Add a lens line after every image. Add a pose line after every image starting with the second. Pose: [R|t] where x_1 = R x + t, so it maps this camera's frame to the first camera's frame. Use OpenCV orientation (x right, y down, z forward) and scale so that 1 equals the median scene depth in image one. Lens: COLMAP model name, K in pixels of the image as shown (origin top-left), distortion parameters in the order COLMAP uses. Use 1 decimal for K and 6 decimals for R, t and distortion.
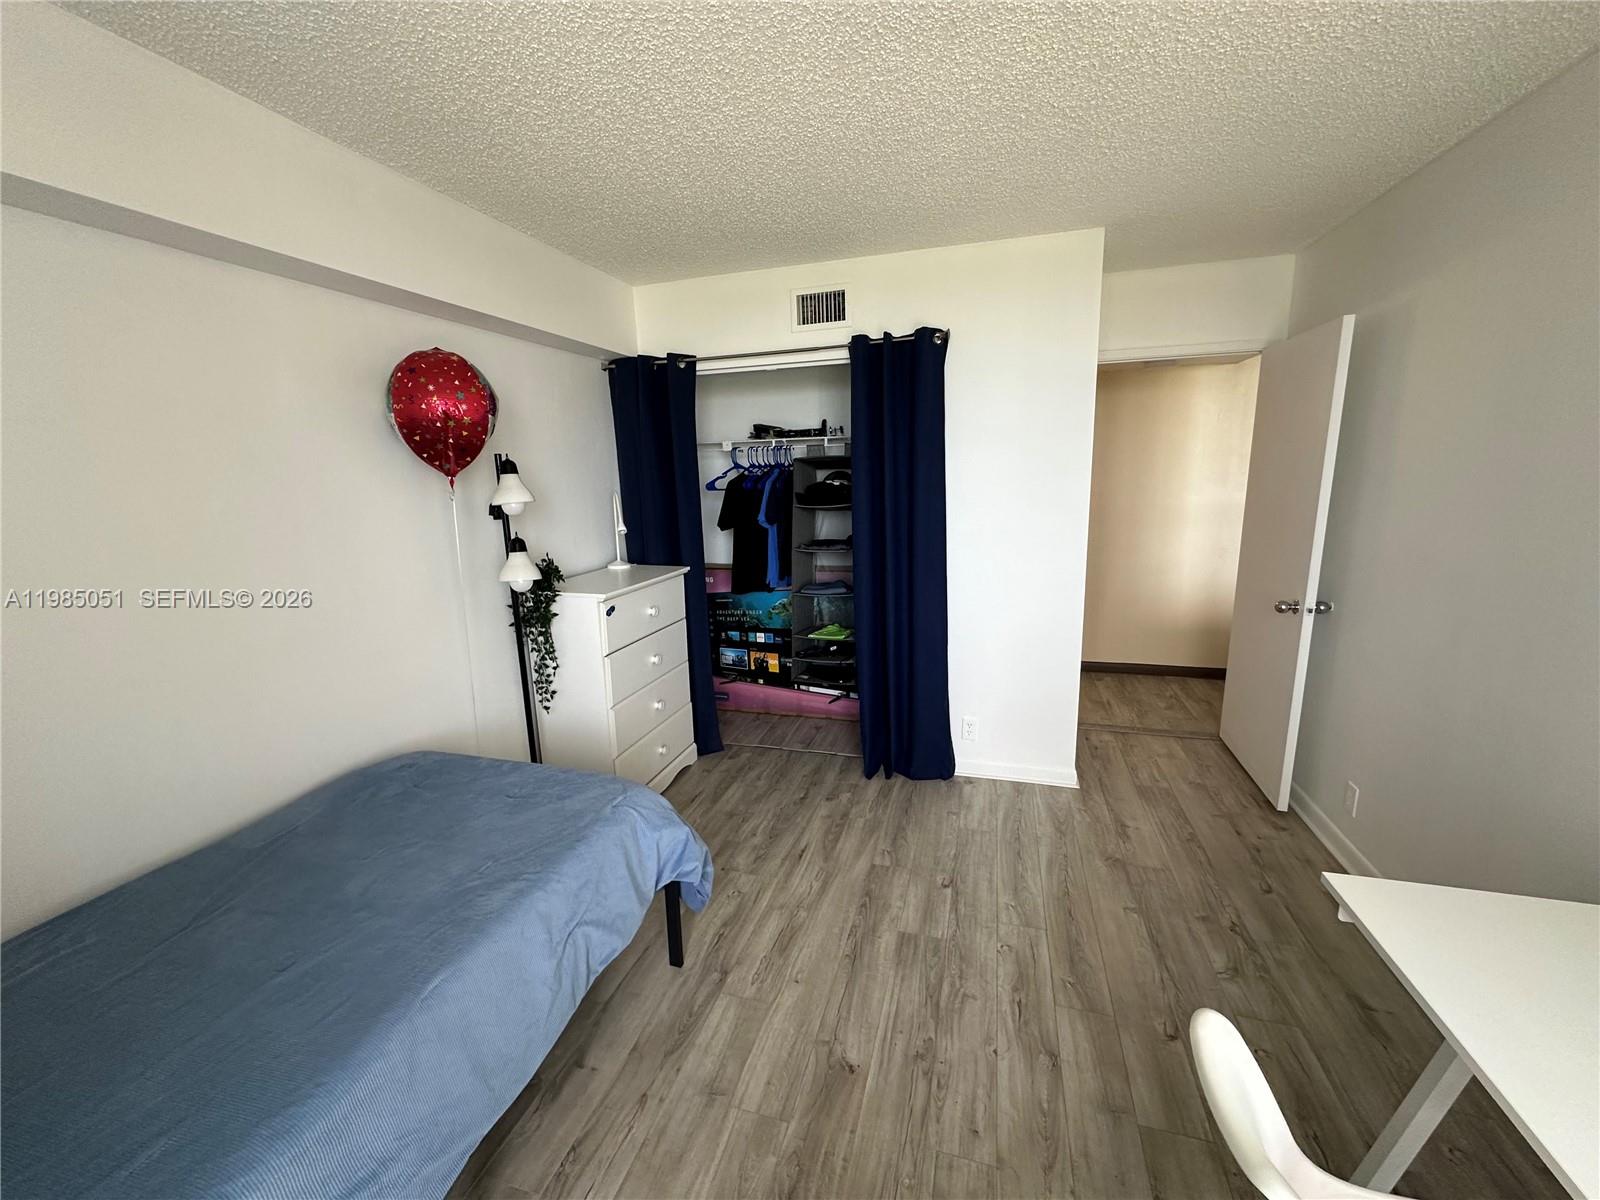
lens RADIAL K [[638.7, 0, 802.3], [0, 638.7, 599.9], [0, 0, 1]] dist [-0.003948, -0.000131]
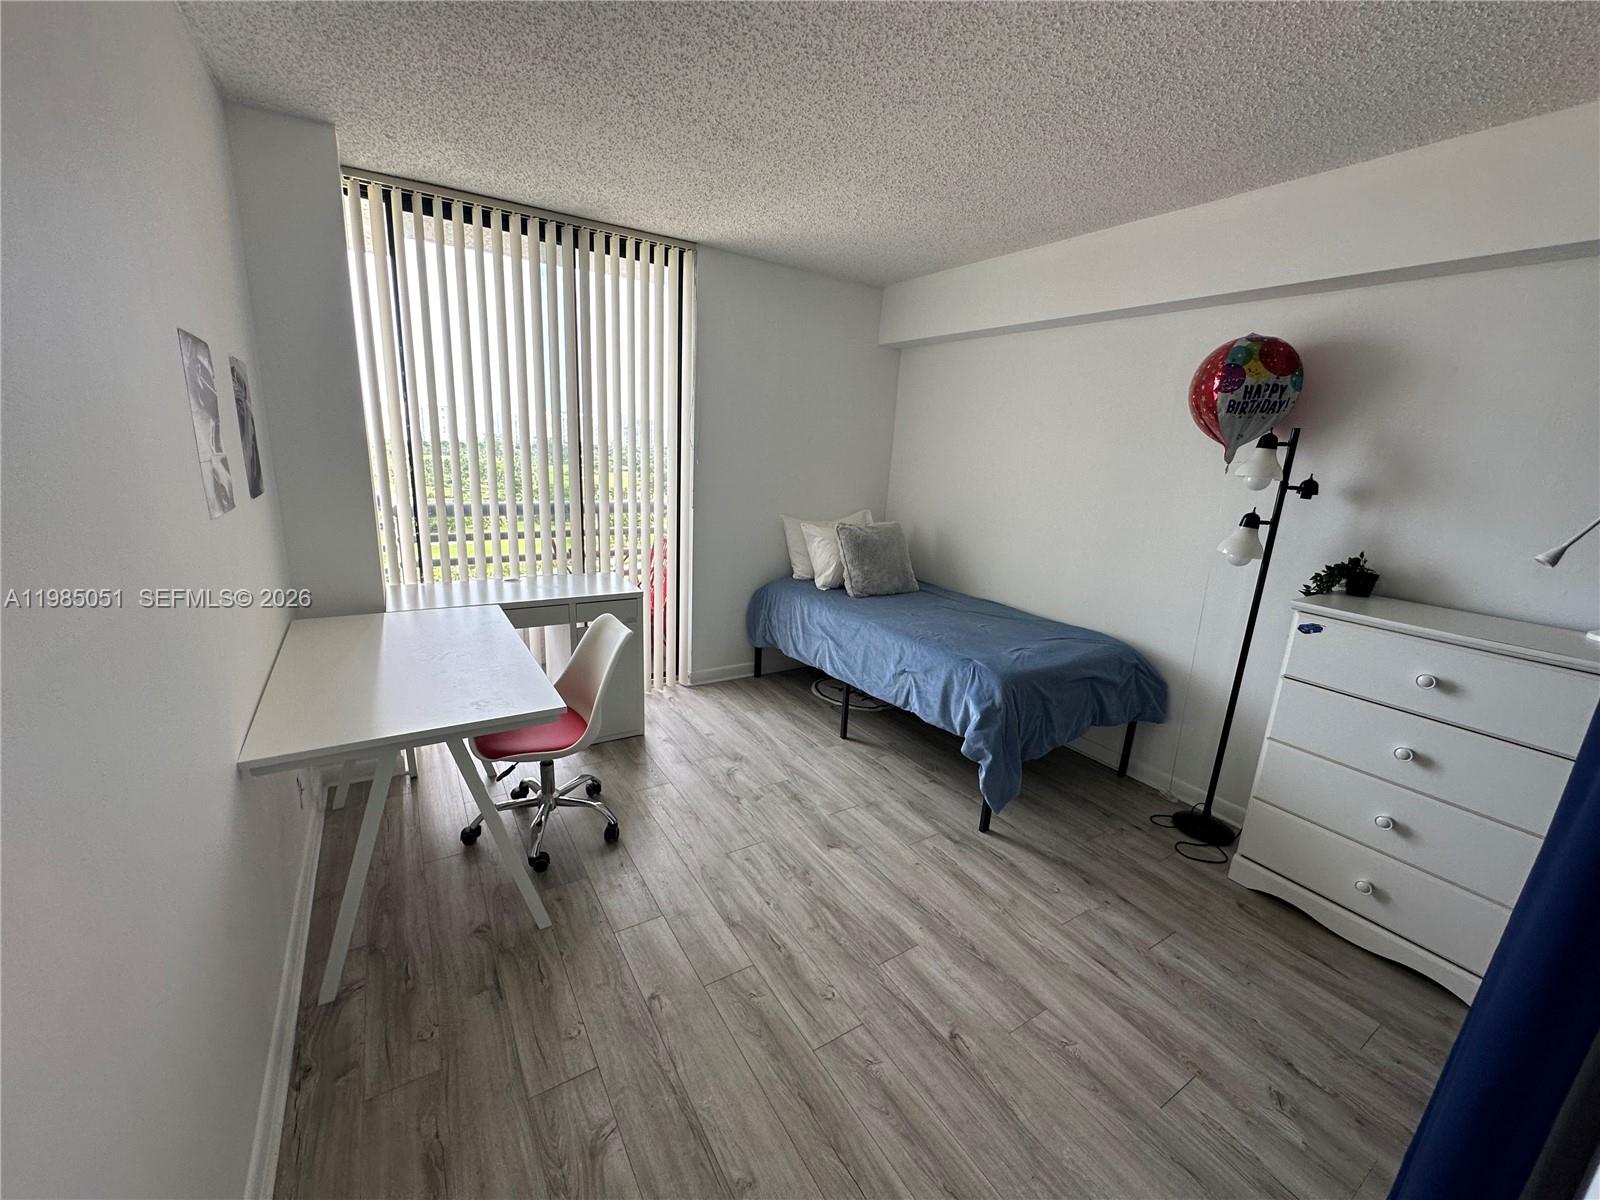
lens RADIAL K [[638.7, 0, 794.3], [0, 638.7, 597.0], [0, 0, 1]] dist [-0.003948, -0.000131]
pose [[-0.661992, 0.176716, -0.728380, 0.911034], [-0.178476, 0.906687, 0.382185, -0.271948], [0.727951, 0.383002, -0.568680, 1.289195]]
